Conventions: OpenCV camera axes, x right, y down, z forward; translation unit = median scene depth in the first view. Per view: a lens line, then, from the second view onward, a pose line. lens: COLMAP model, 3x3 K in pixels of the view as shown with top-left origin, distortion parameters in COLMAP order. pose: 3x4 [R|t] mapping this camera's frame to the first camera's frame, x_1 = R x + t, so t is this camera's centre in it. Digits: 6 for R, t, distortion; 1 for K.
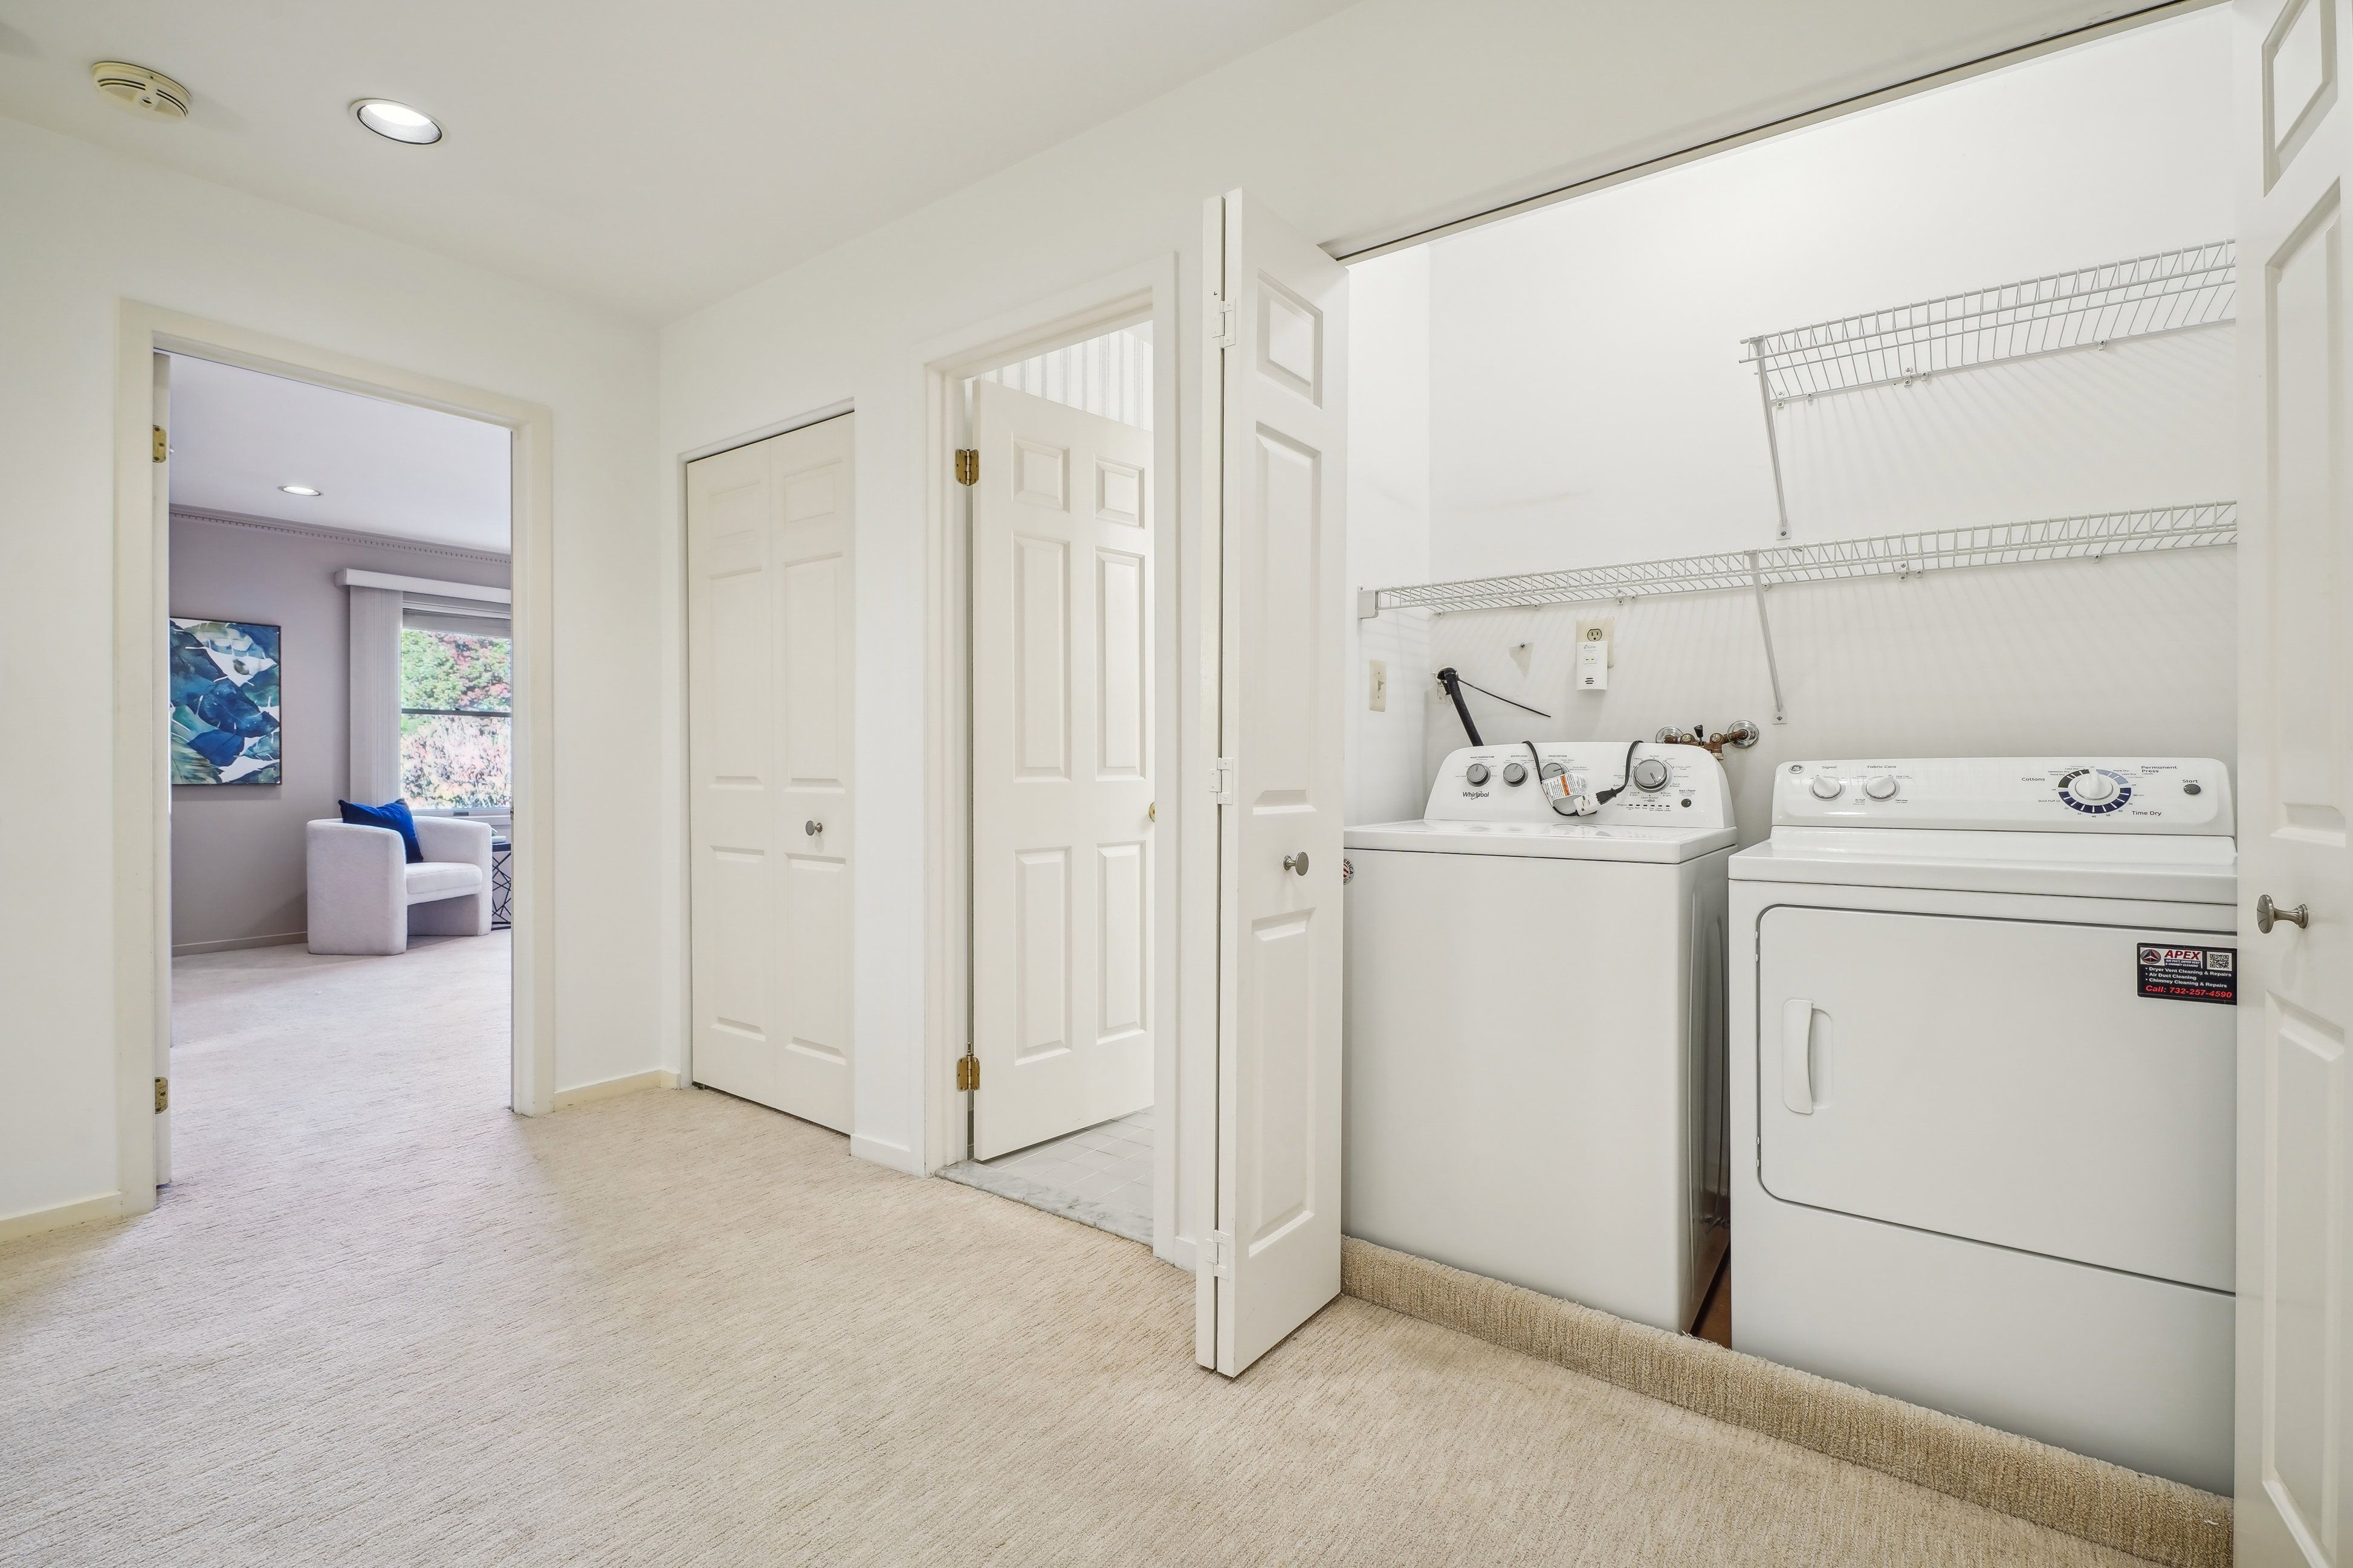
lens RADIAL K [[1049.2, 0, 1176.6], [0, 1049.2, 778.3], [0, 0, 1]] dist [0.002454, -0.000711]
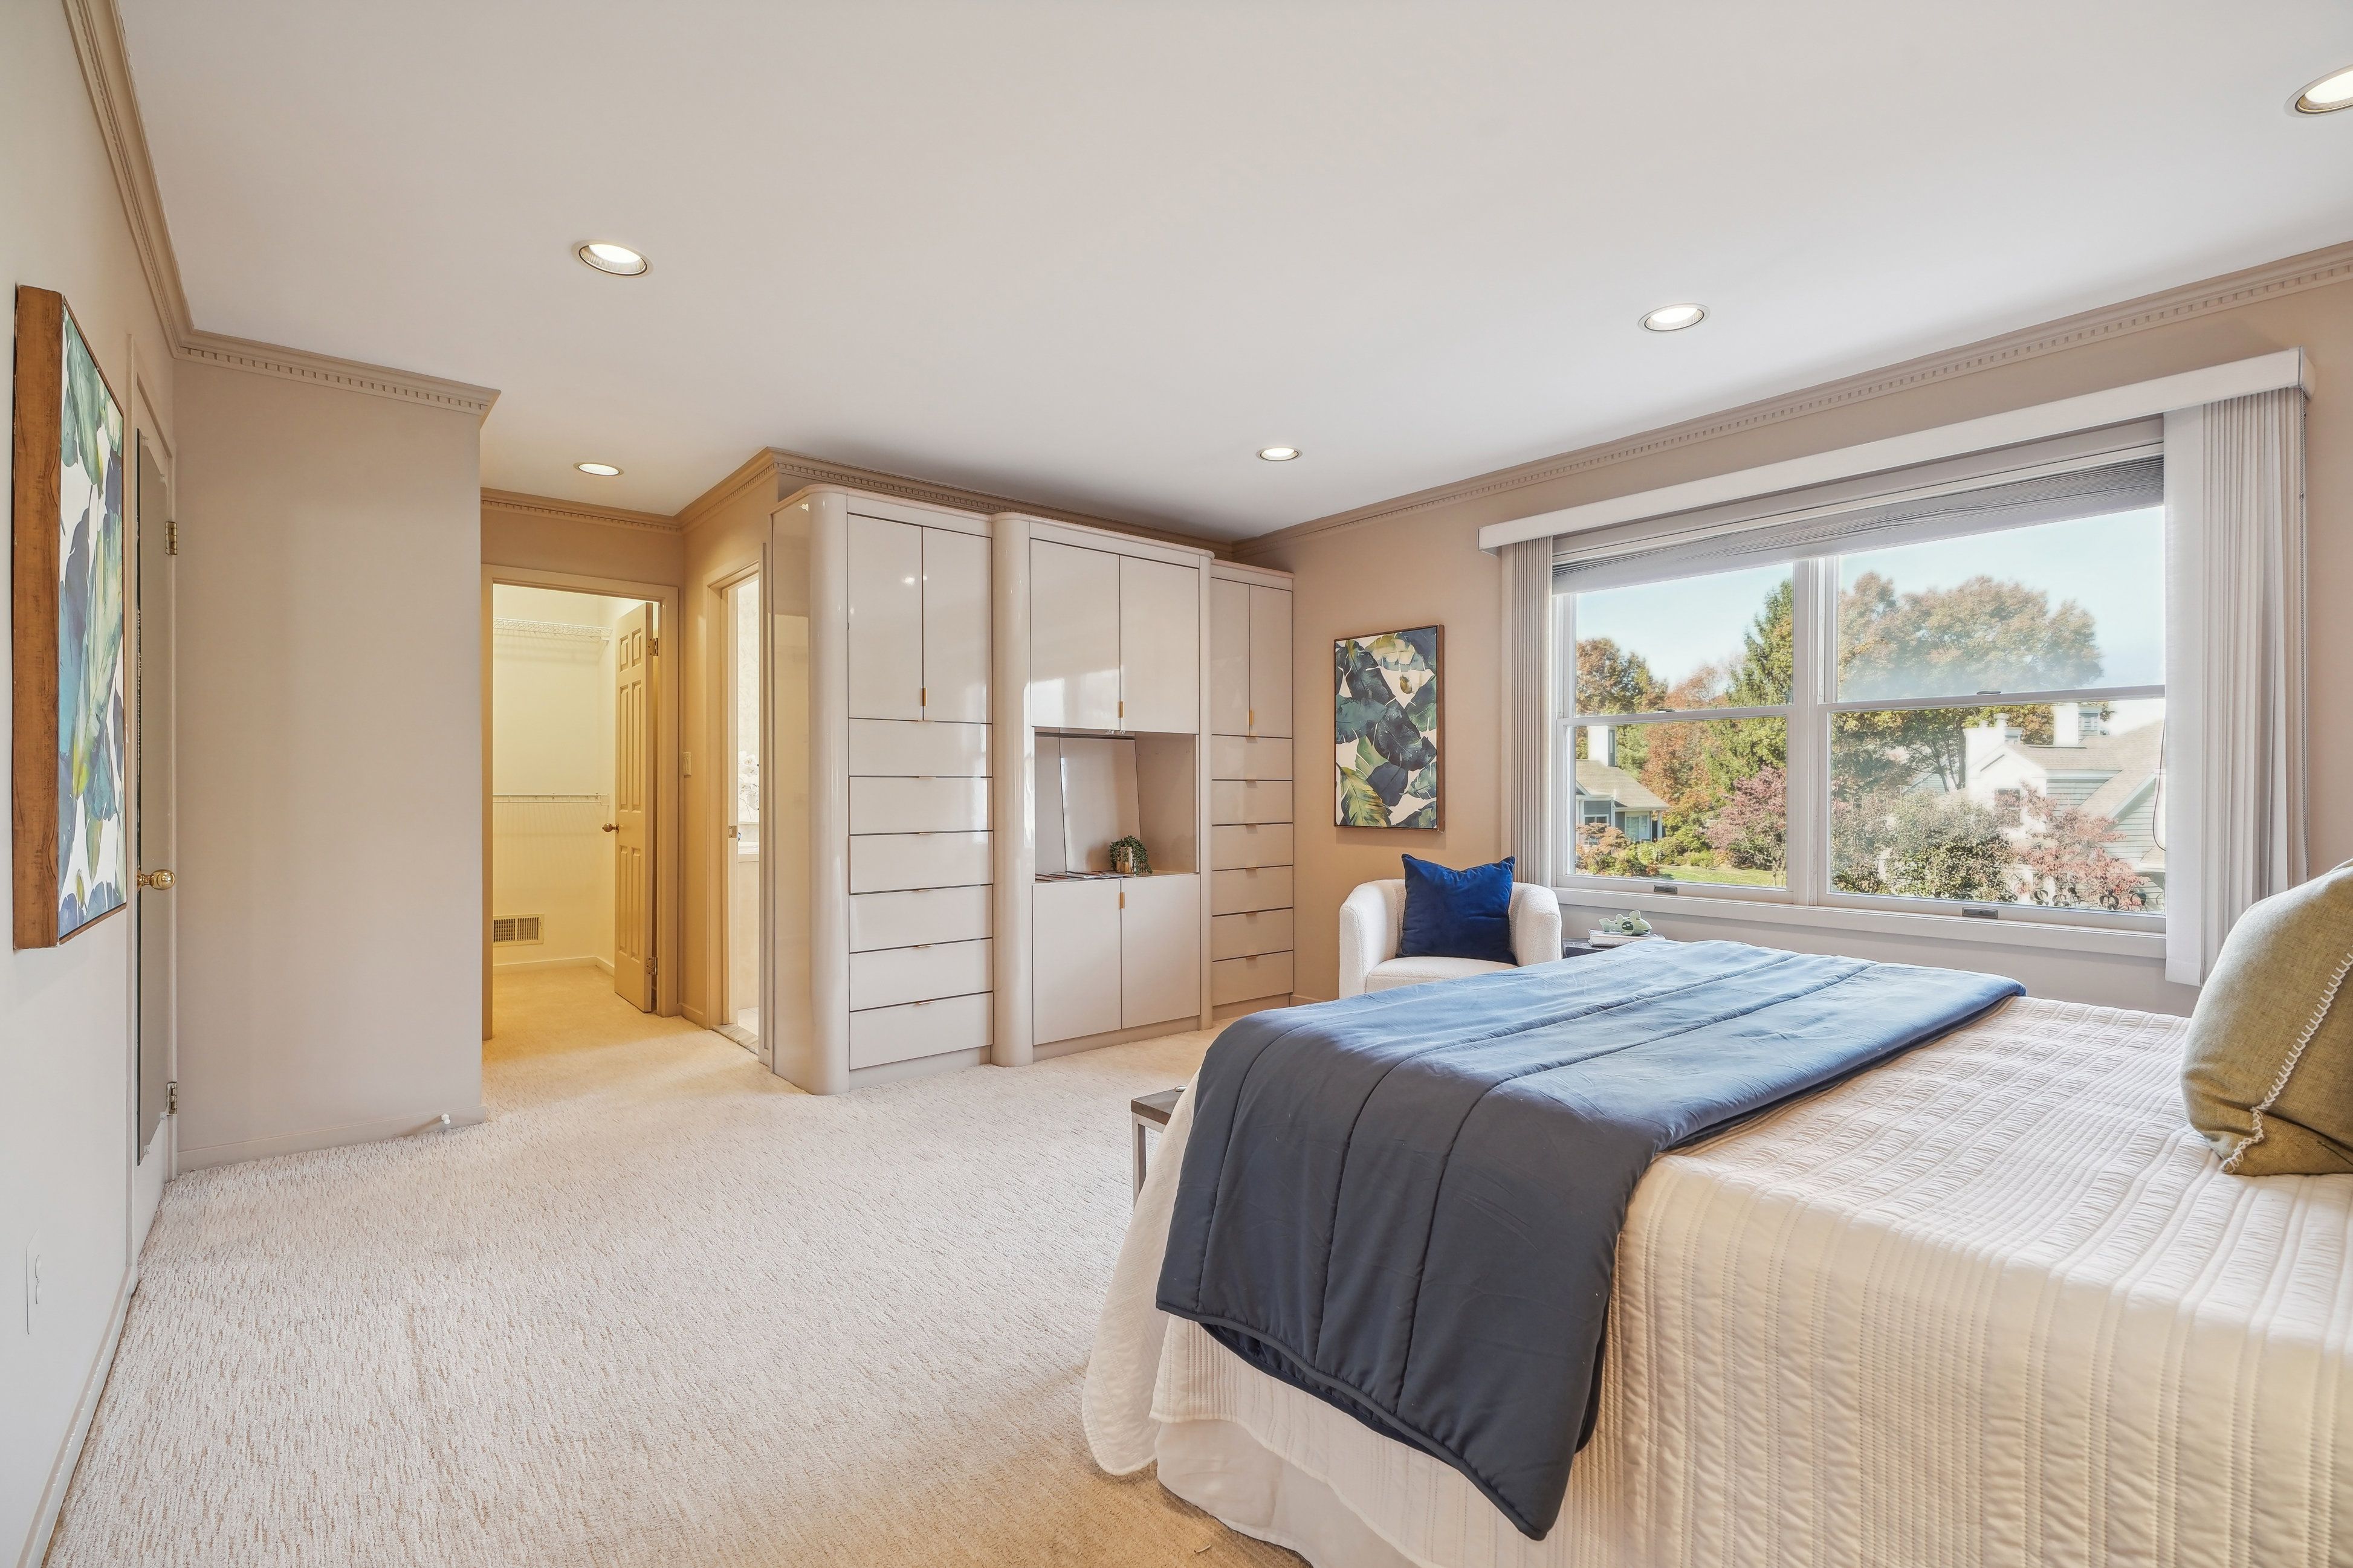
lens RADIAL K [[1049.2, 0, 1176.1], [0, 1049.2, 788.9], [0, 0, 1]] dist [0.002454, -0.000711]
pose [[-0.236894, 0.000847, -0.971535, -0.057781], [-0.004350, 0.999989, 0.001932, -0.025643], [0.971526, 0.004683, -0.236888, 1.020138]]
